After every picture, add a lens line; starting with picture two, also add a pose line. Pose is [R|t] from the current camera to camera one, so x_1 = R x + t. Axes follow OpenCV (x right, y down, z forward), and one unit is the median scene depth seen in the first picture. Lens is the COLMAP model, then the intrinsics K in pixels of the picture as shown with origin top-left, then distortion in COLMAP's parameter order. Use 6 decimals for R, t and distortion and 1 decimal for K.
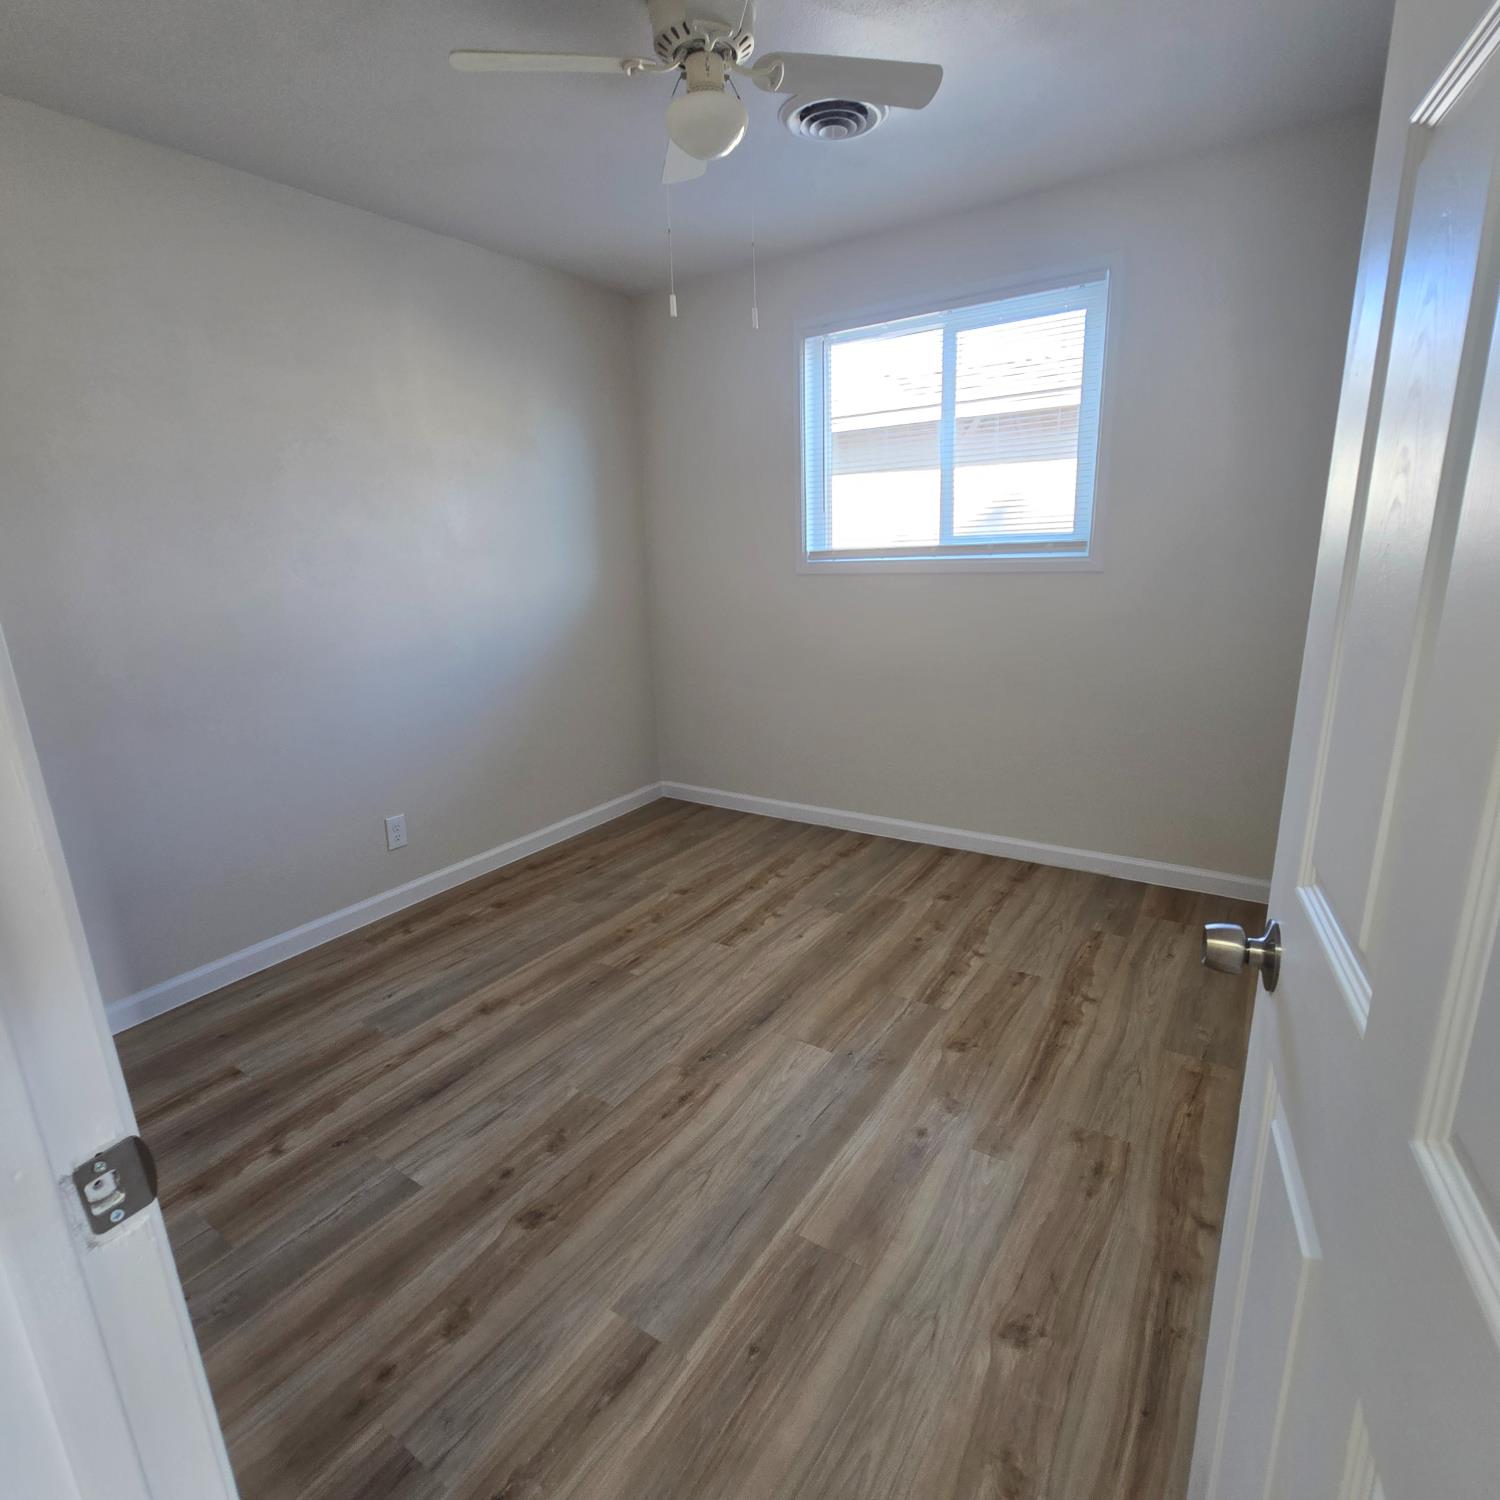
lens RADIAL K [[818.4, 0, 743.8], [0, 818.4, 748.8], [0, 0, 1]] dist [-0.003072, -0.000577]
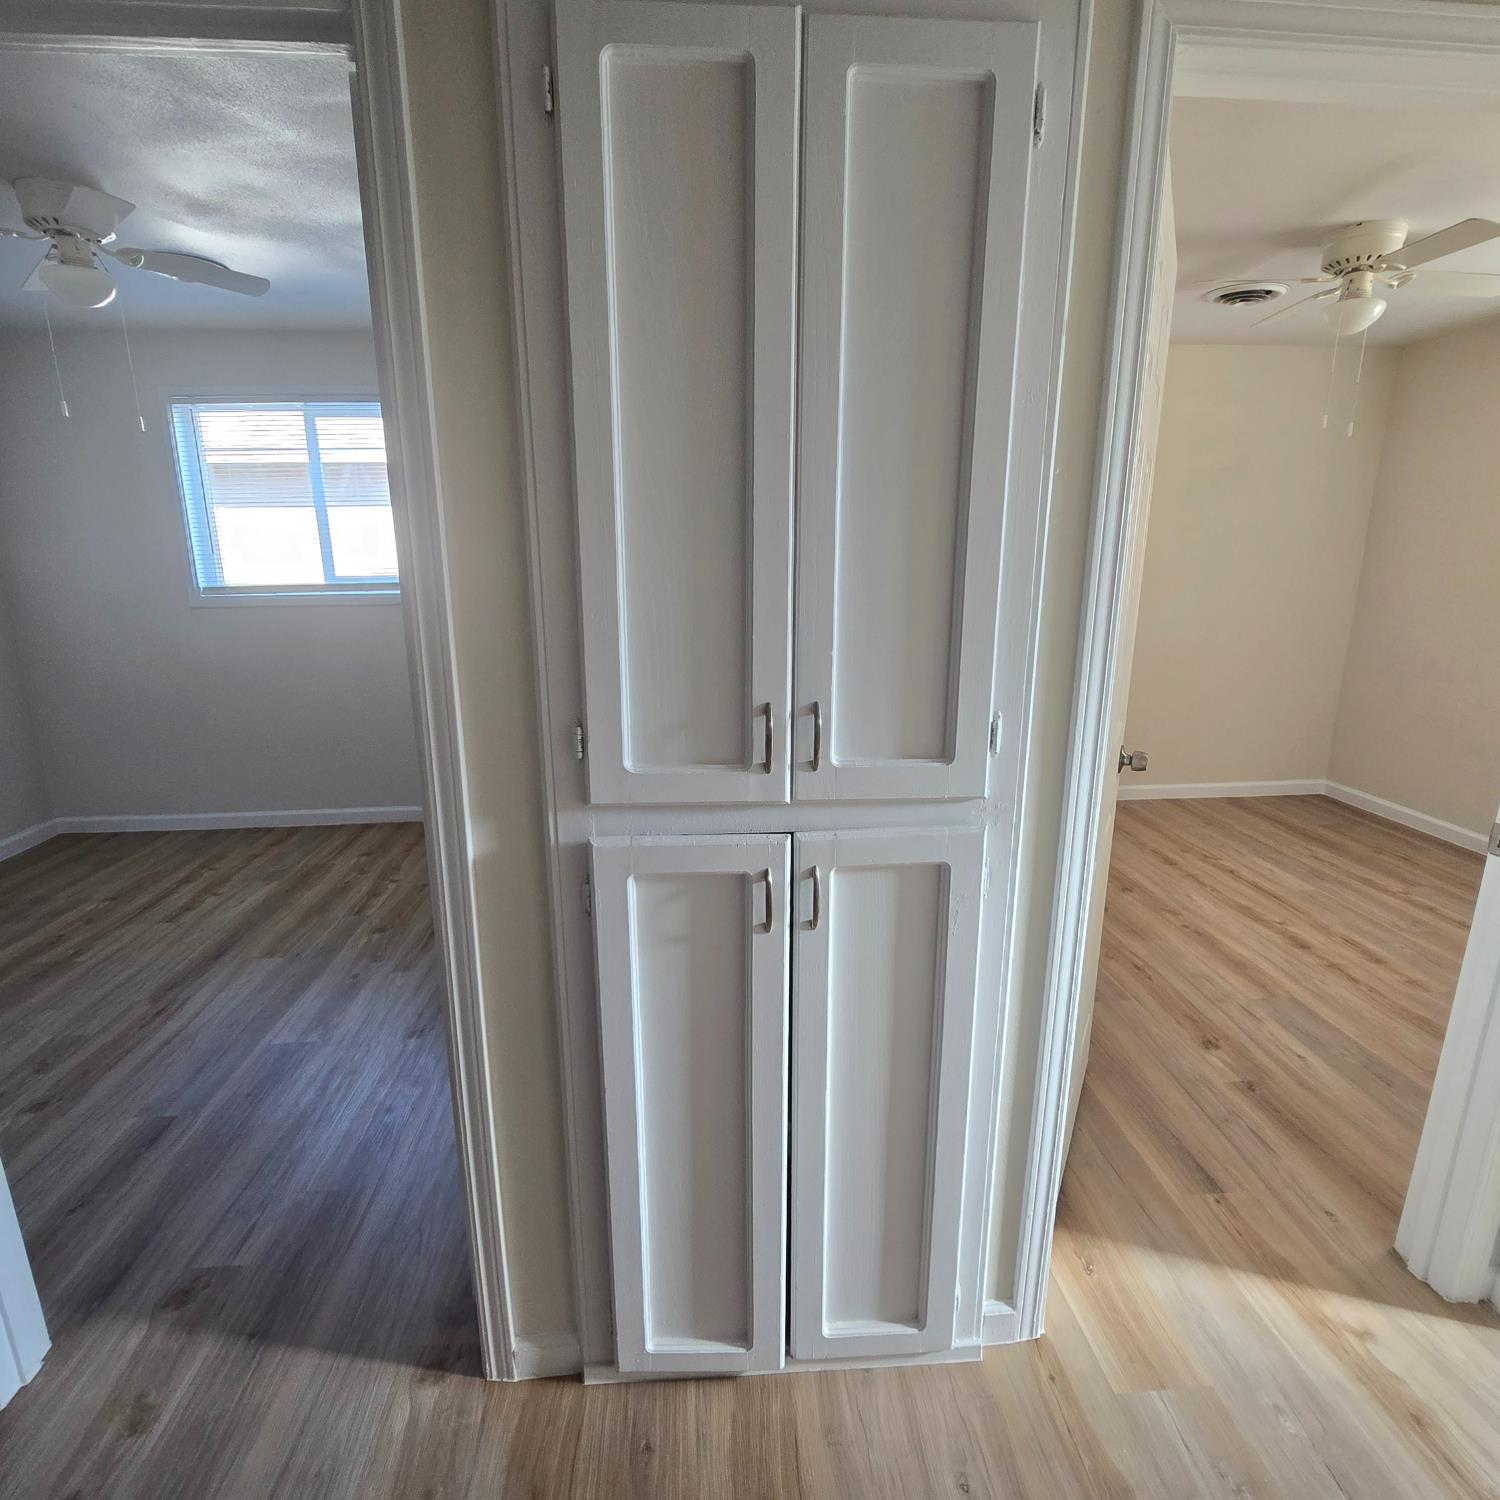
lens RADIAL K [[818.4, 0, 743.8], [0, 818.4, 748.8], [0, 0, 1]] dist [-0.003072, -0.000577]
pose [[0.784481, -0.116283, 0.609154, -0.058659], [0.135561, 0.990662, 0.014532, 0.082415], [-0.605156, 0.071178, 0.792919, -0.425090]]
